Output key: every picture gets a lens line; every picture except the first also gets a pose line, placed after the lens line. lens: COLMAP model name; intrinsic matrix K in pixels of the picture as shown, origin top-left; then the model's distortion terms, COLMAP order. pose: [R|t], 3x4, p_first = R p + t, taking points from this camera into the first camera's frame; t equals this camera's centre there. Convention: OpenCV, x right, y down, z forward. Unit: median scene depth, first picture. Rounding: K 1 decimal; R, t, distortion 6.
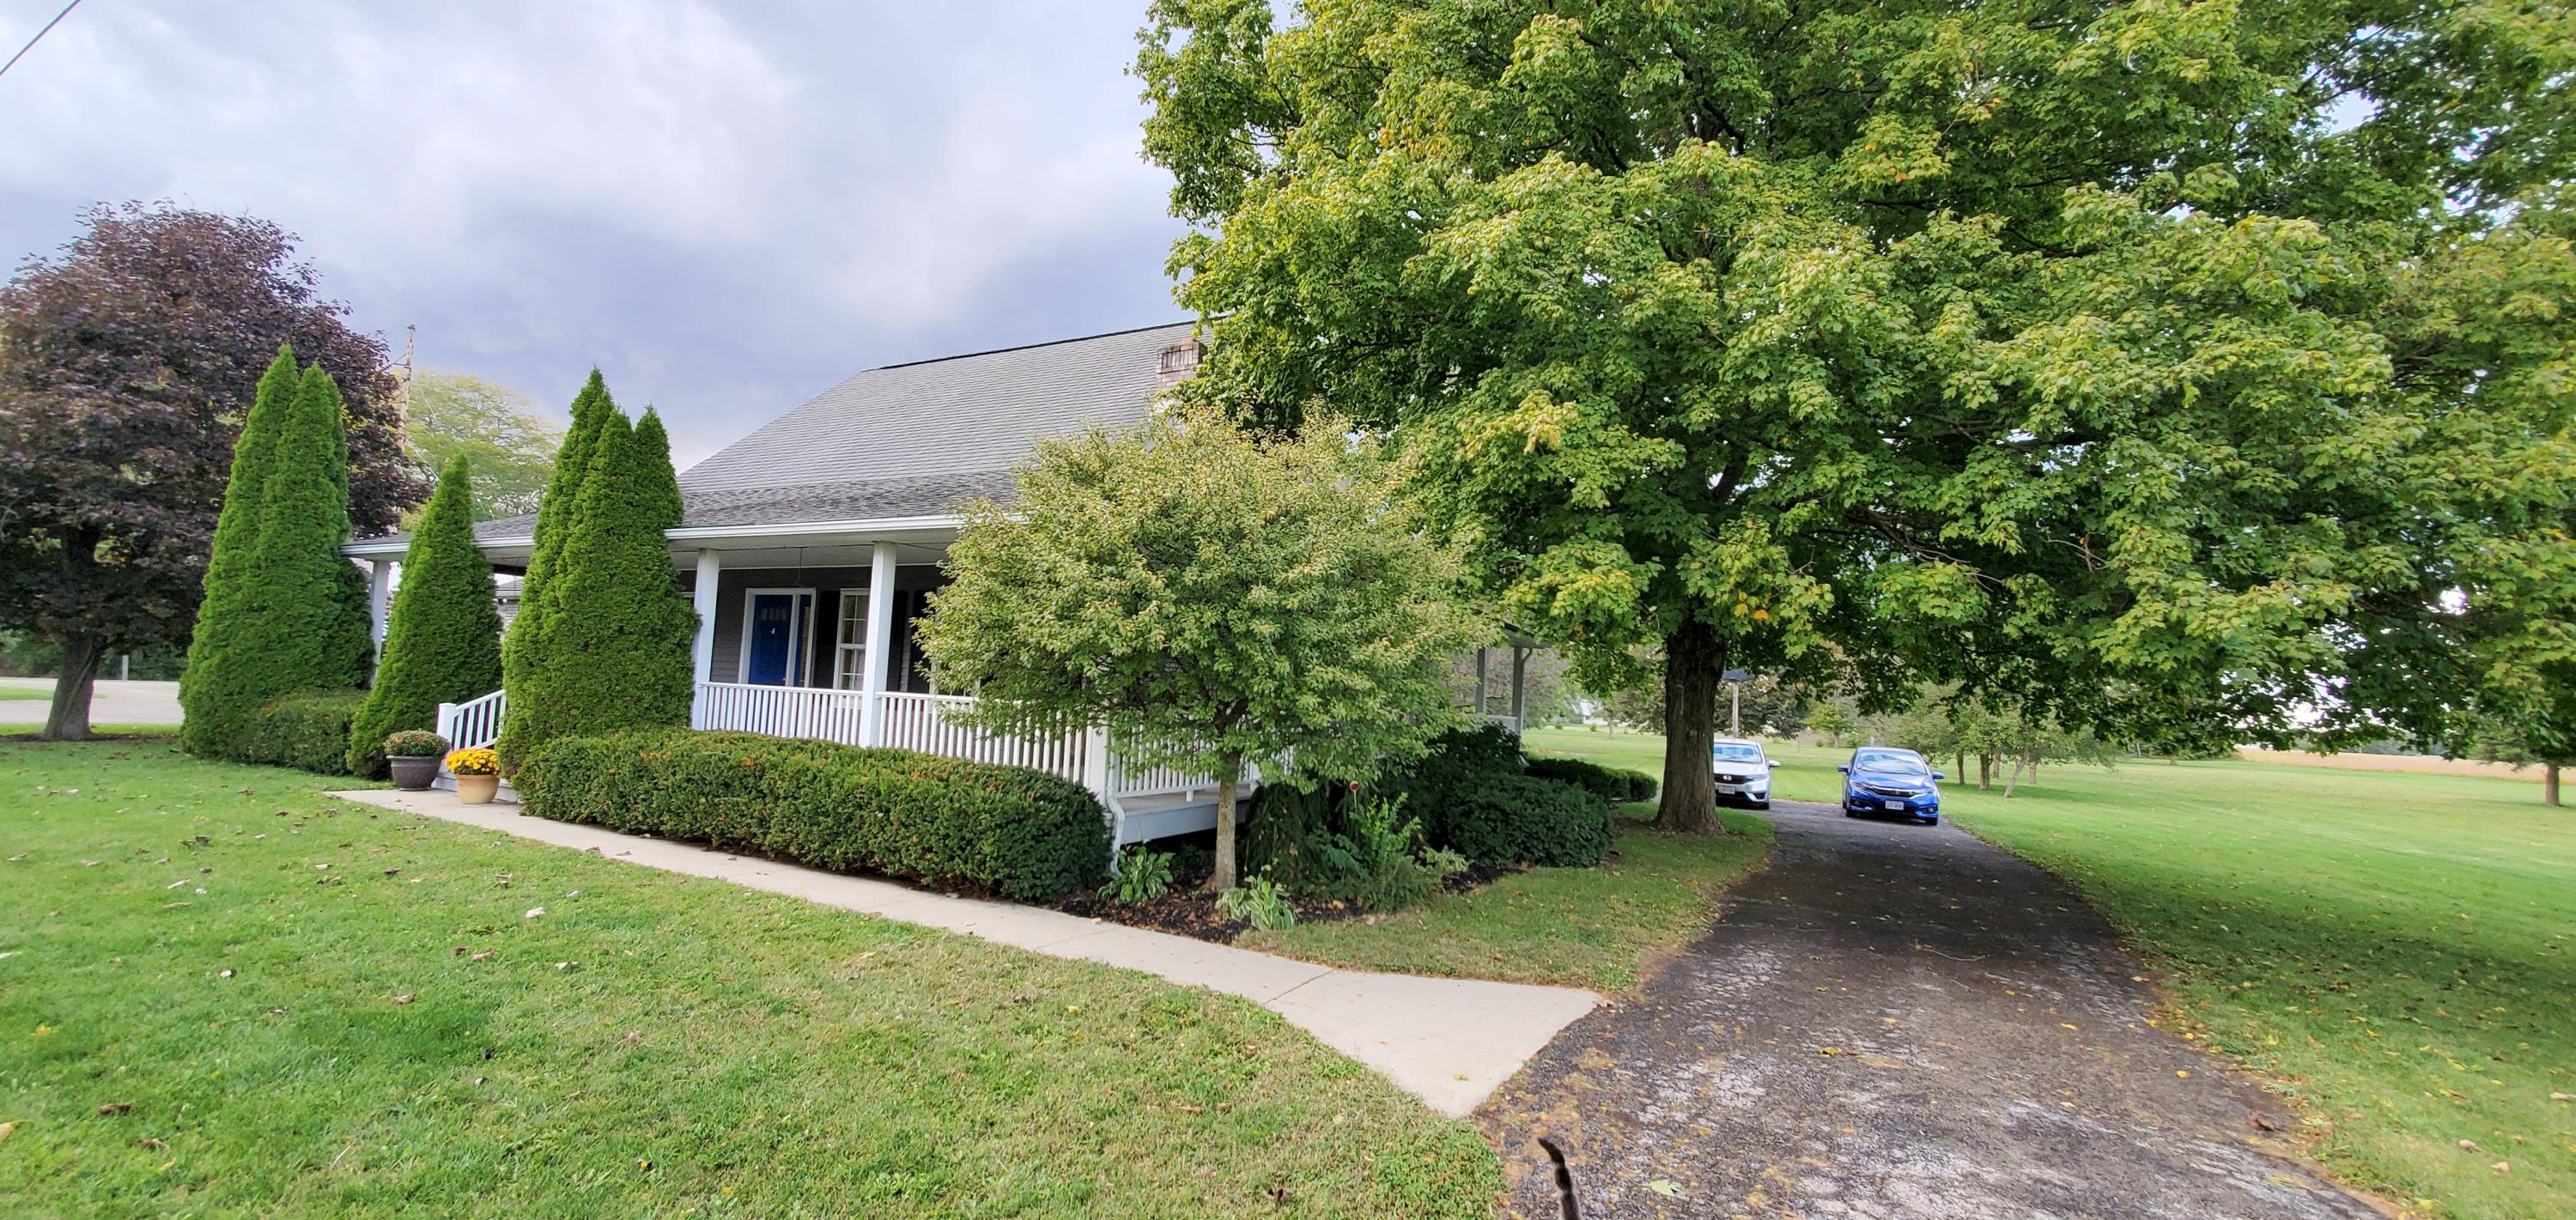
lens RADIAL K [[1013.7, 0, 1277.4], [0, 1013.7, 610.5], [0, 0, 1]] dist [0.006781, -0.000750]
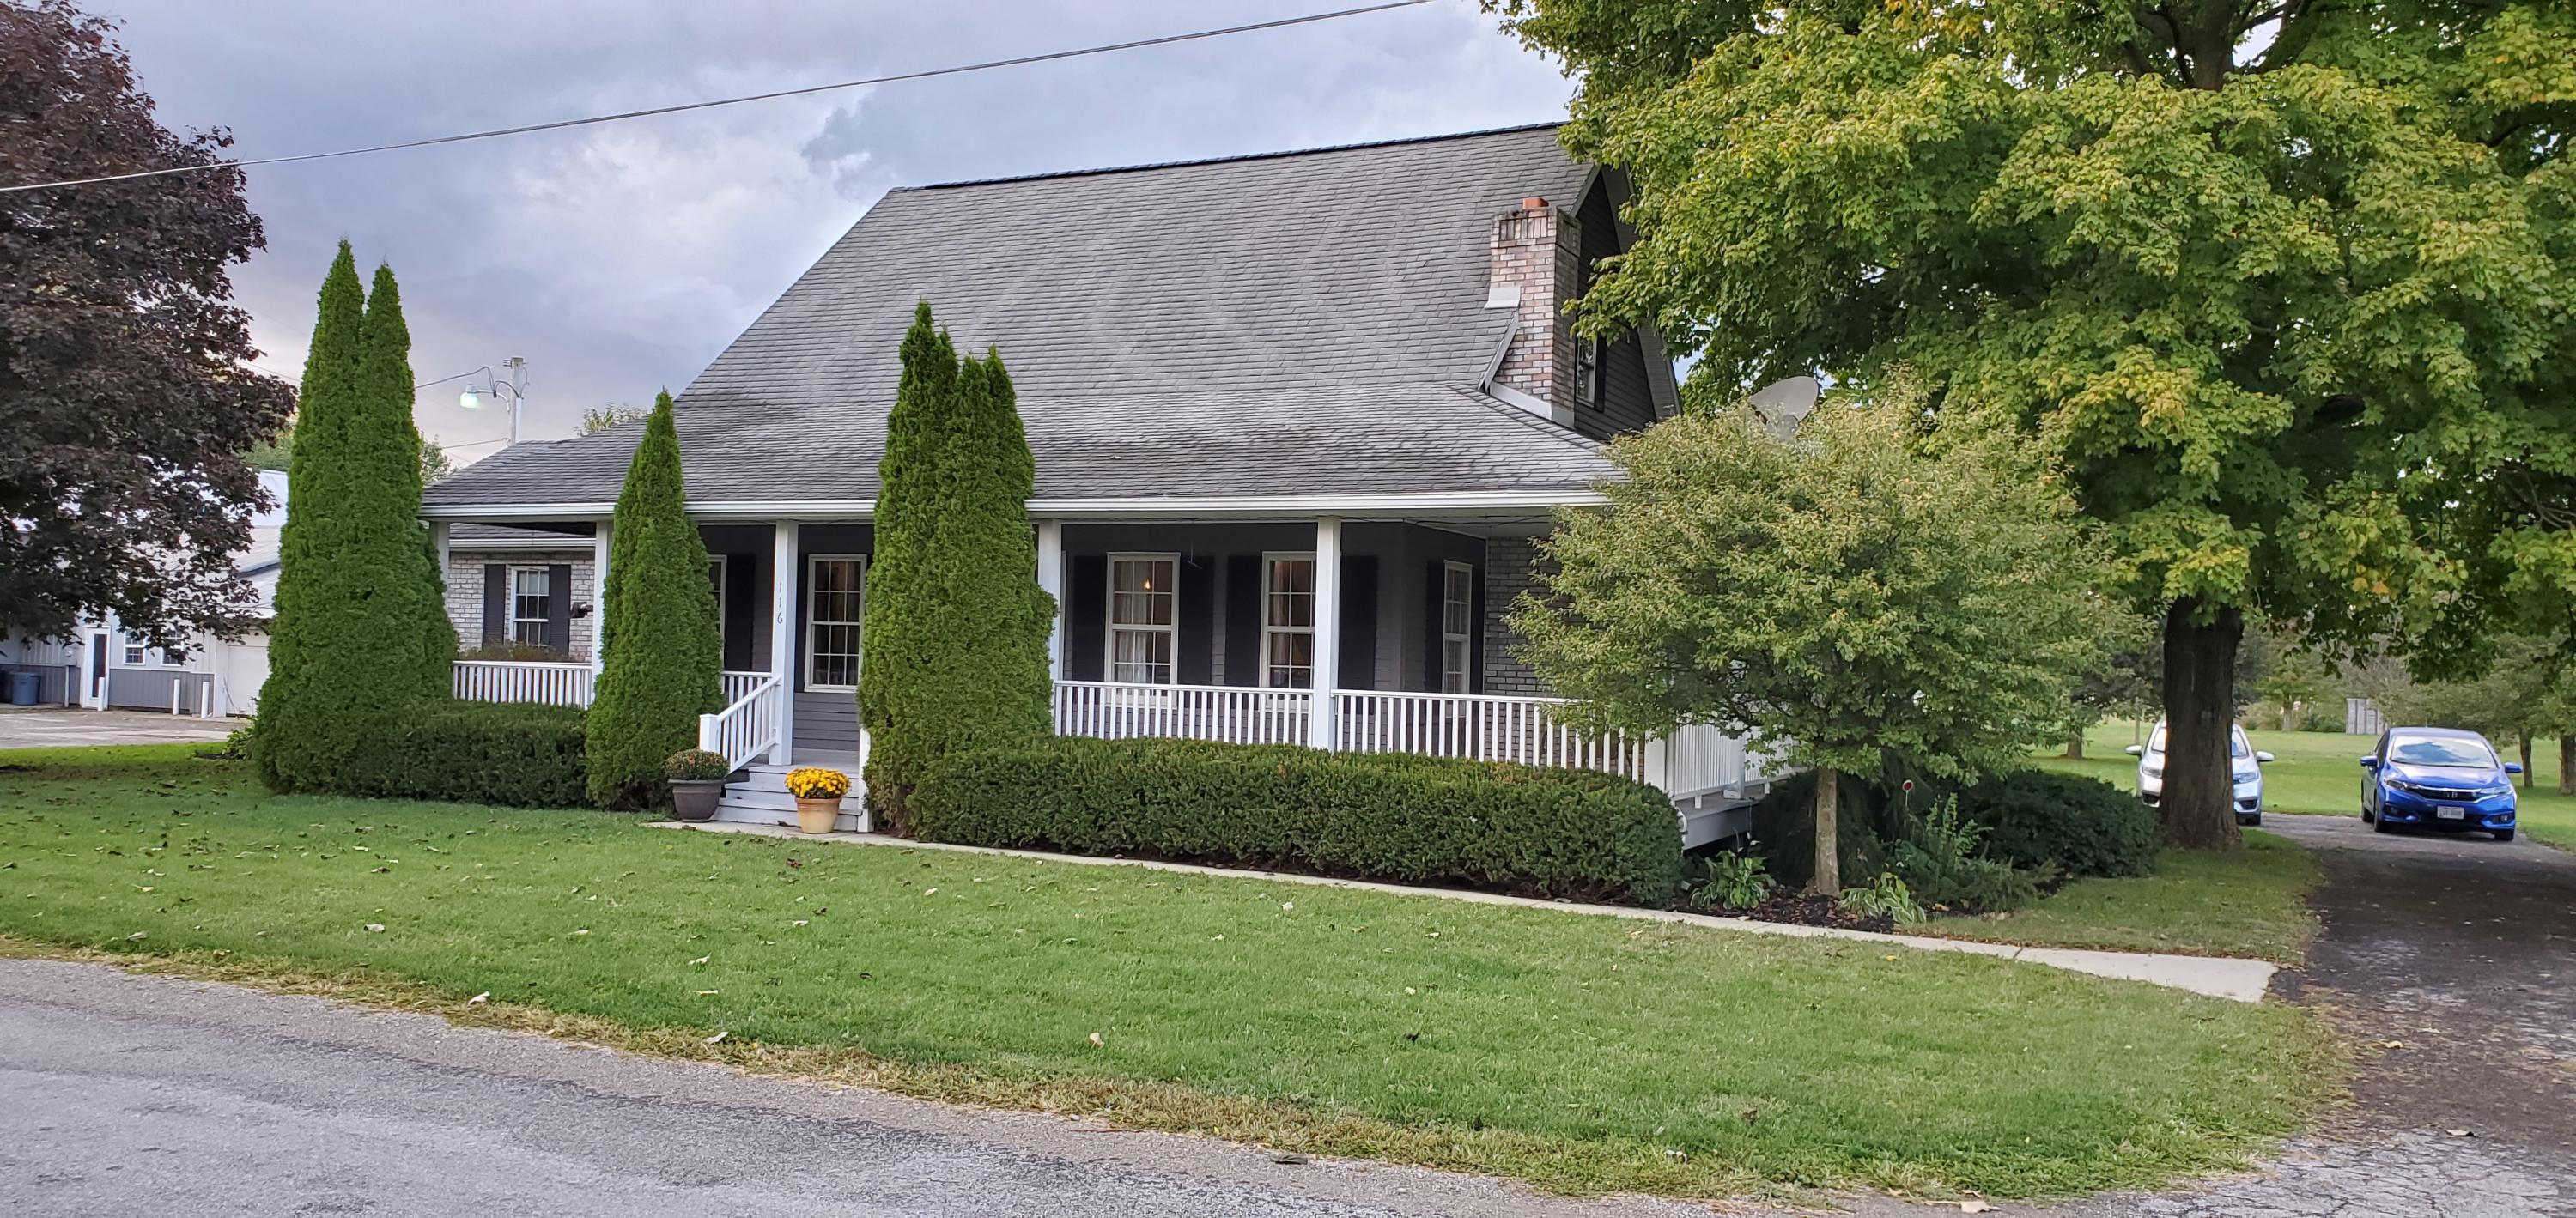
lens RADIAL K [[1847.1, 0, 1291.0], [0, 1847.1, 608.4], [0, 0, 1]] dist [0.007403, -0.005994]
pose [[0.999764, -0.020430, 0.007399, -0.510962], [0.019978, 0.998189, 0.056742, -0.091091], [-0.008545, -0.056580, 0.998361, -0.651098]]
